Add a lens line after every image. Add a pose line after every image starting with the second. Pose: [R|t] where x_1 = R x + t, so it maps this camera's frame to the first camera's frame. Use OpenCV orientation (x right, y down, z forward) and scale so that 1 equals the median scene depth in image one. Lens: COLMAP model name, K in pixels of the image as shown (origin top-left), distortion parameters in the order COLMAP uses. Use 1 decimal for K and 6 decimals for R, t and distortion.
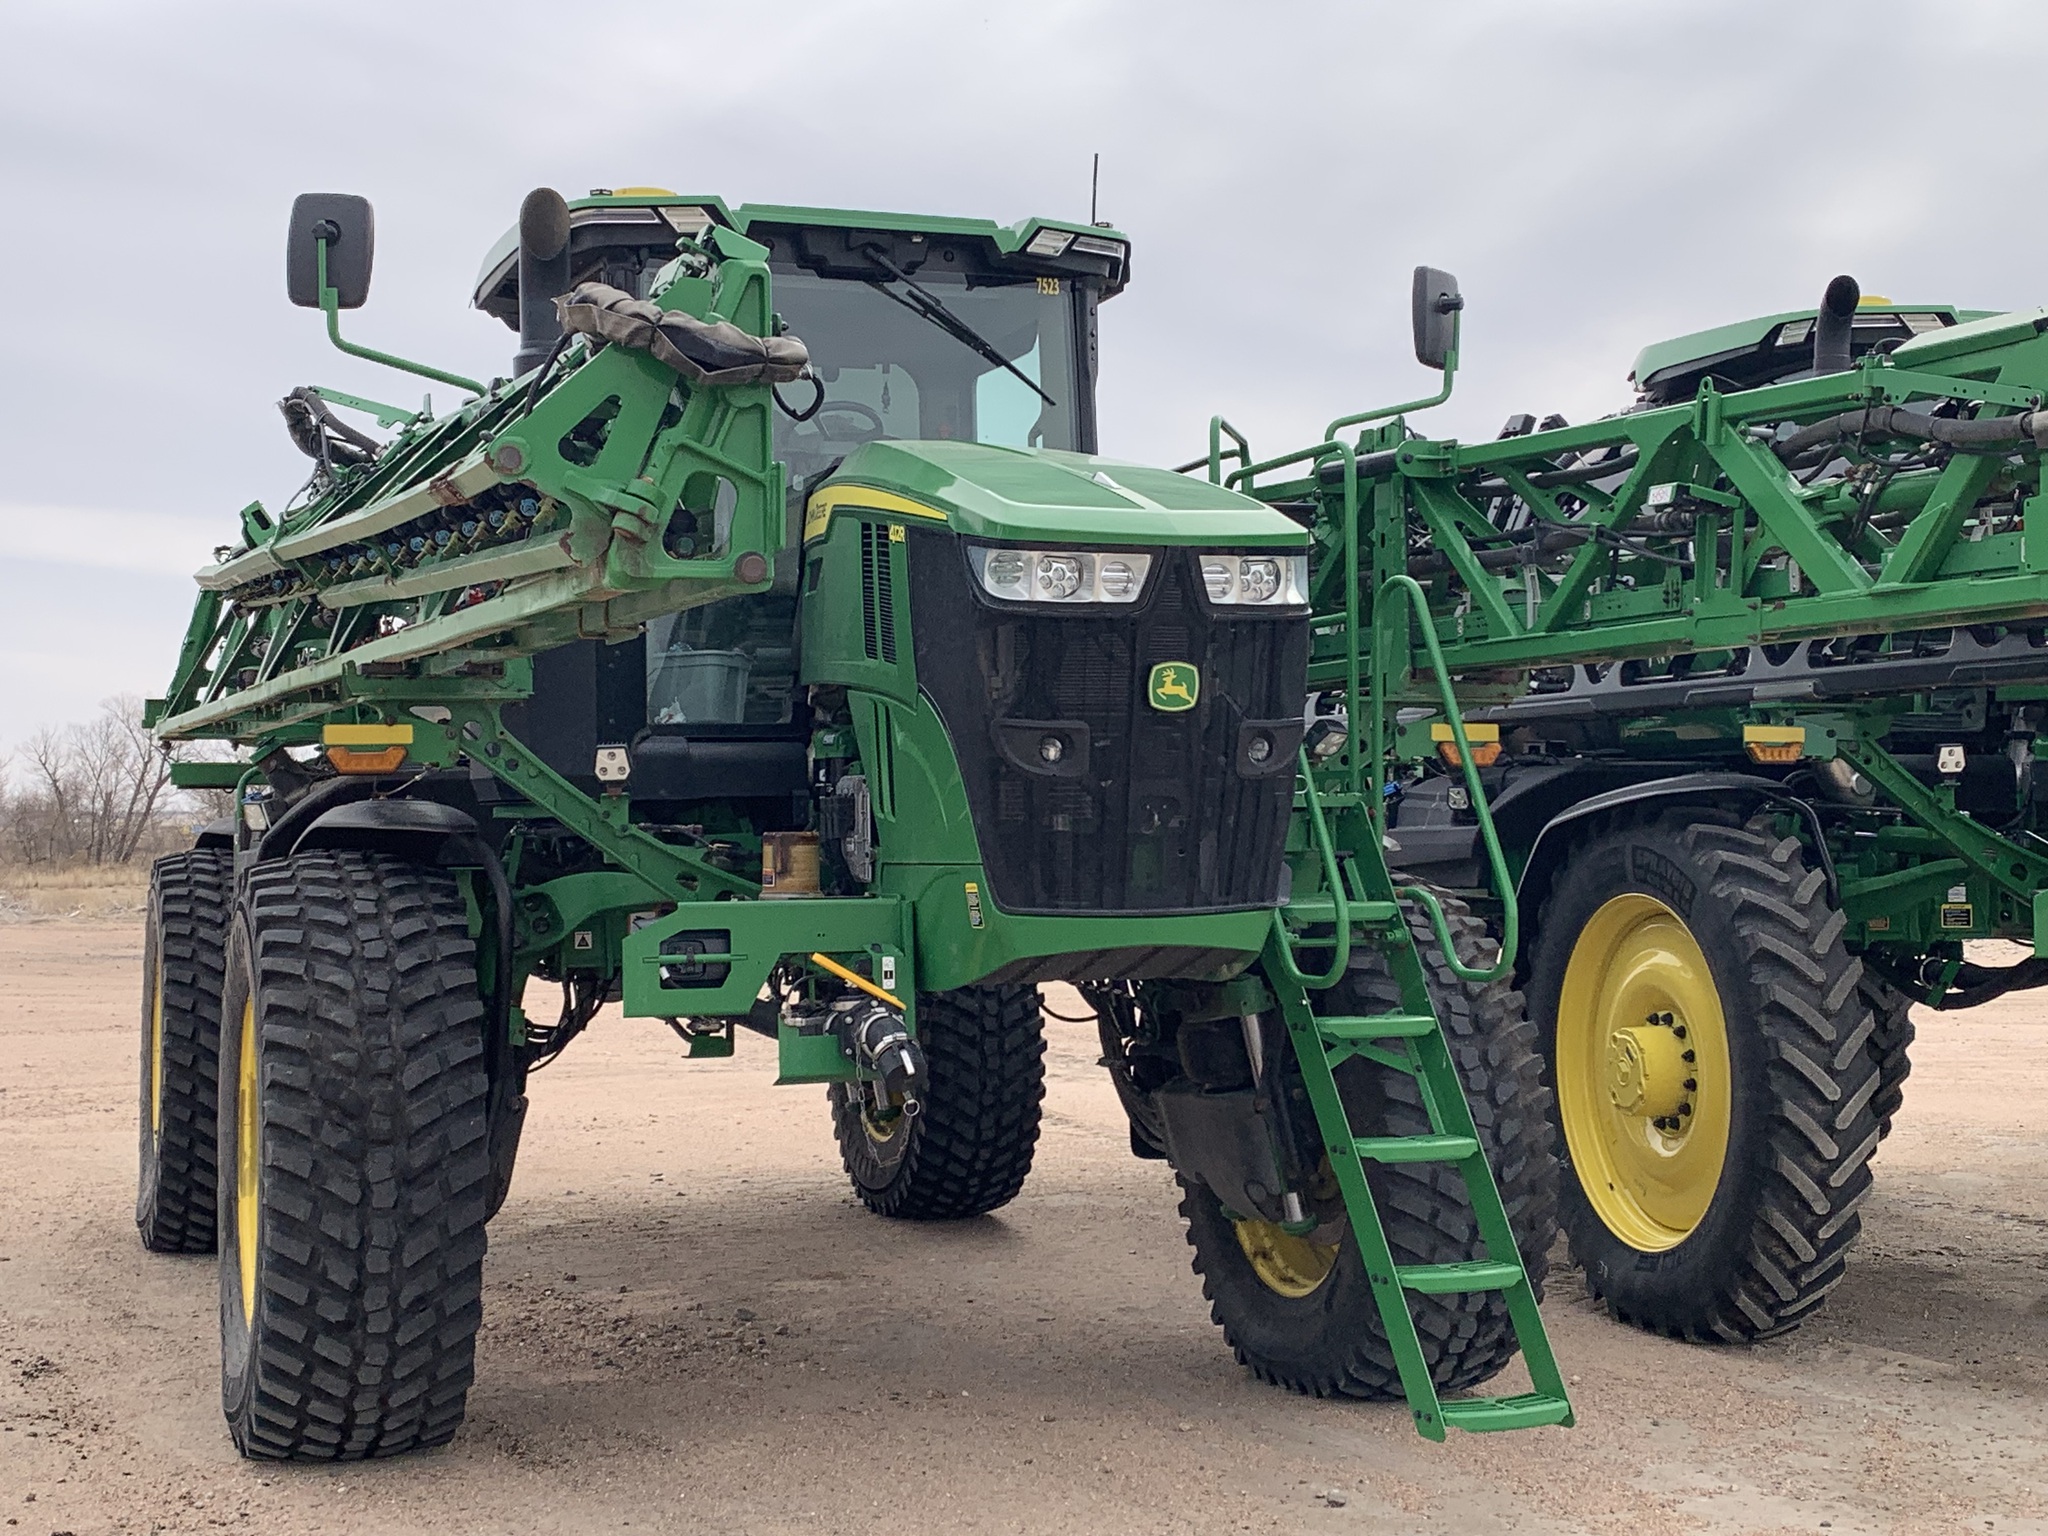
lens RADIAL K [[2893.9, 0, 1031.5], [0, 2893.9, 750.6], [0, 0, 1]] dist [0.131102, 0.000000]
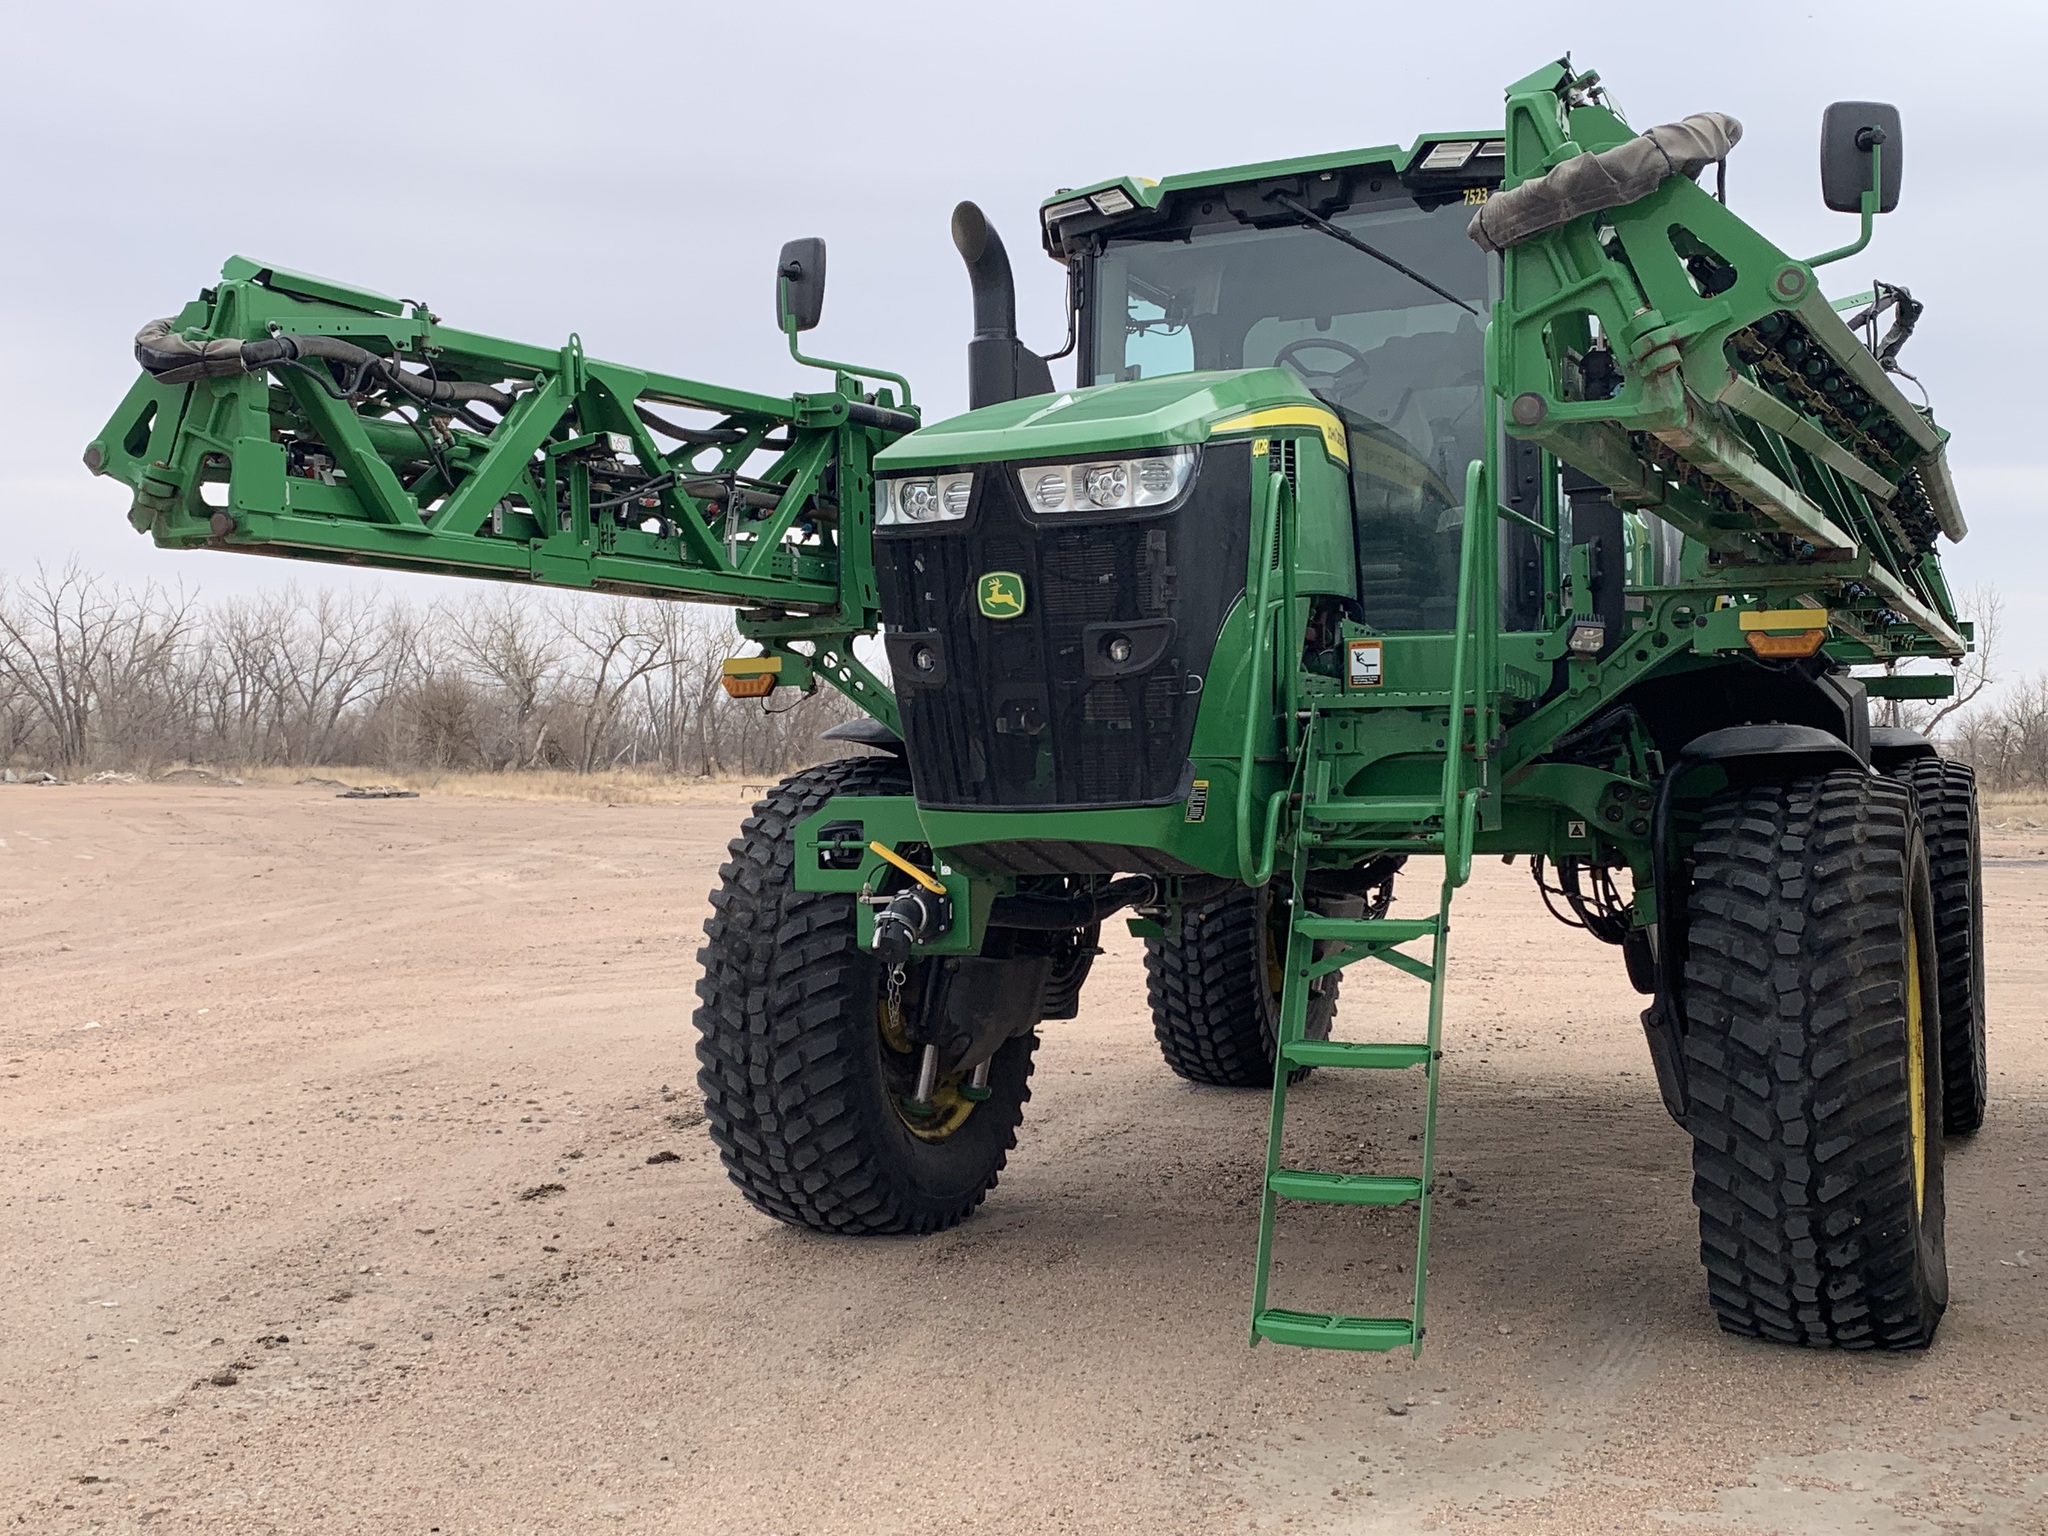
lens RADIAL K [[2426.6, 0, 962.2], [0, 2426.6, 764.4], [0, 0, 1]] dist [0.069564, 0.000000]
pose [[0.688770, -0.003755, -0.724971, 0.532724], [0.026852, 0.999433, 0.020335, 0.016667], [0.724483, -0.033473, 0.688480, 0.294672]]
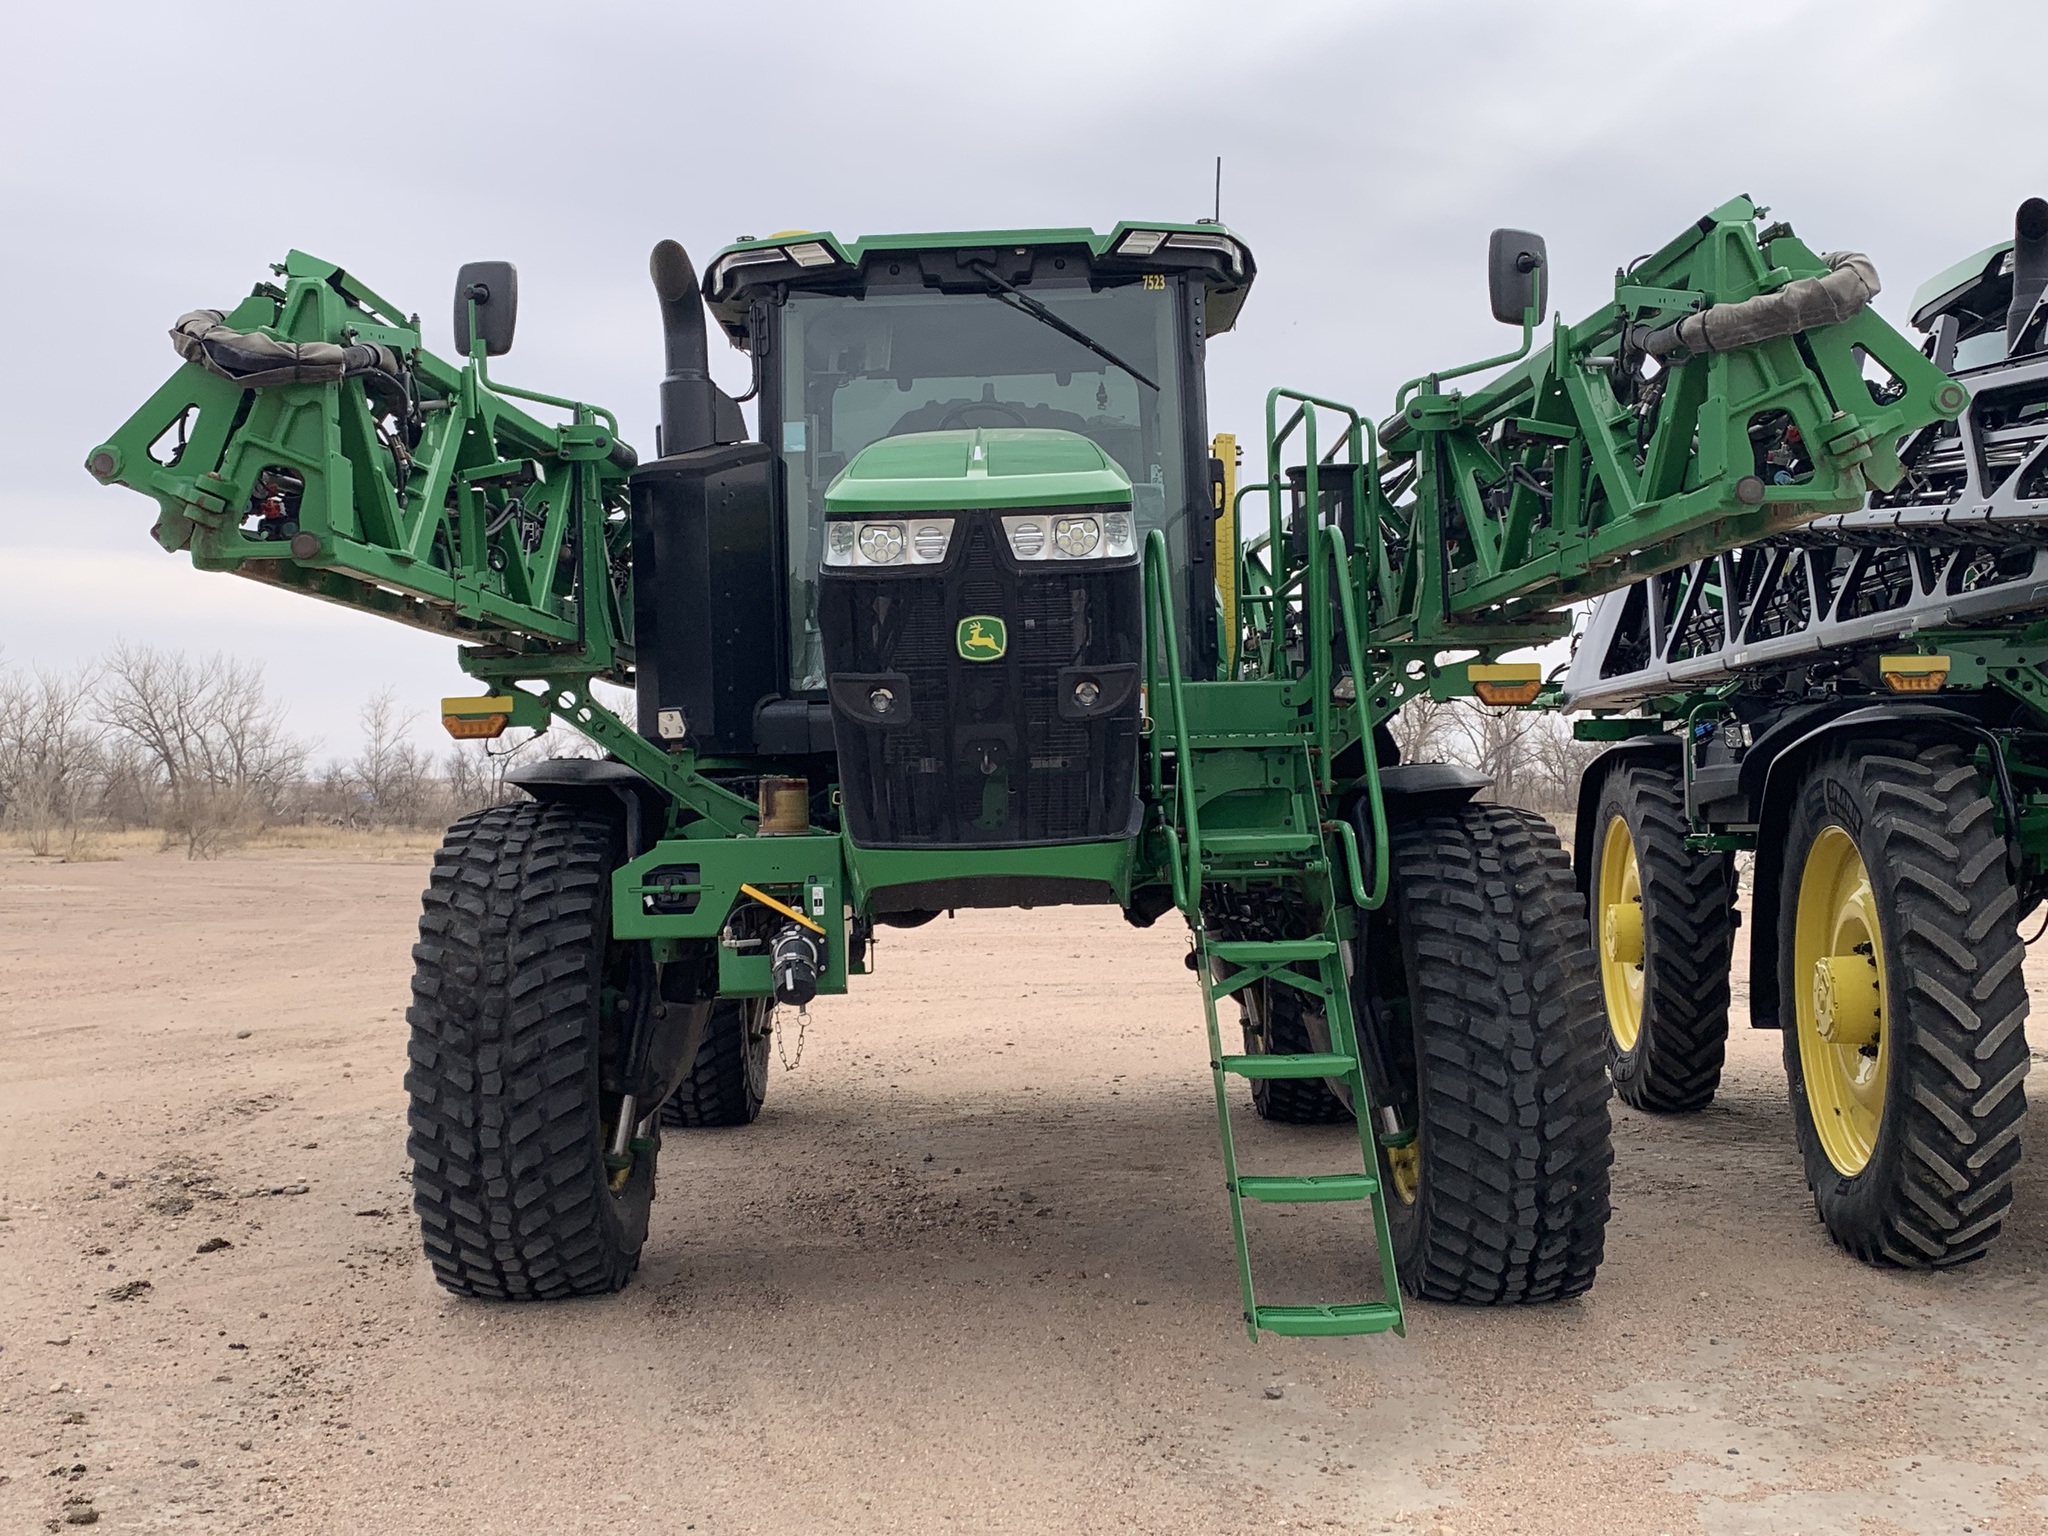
lens RADIAL K [[2426.6, 0, 990.8], [0, 2426.6, 759.6], [0, 0, 1]] dist [0.069564, 0.000000]
pose [[0.931140, -0.022057, -0.363994, 0.299568], [0.027716, 0.999562, 0.010330, 0.011055], [0.363607, -0.019707, 0.931344, 0.117753]]
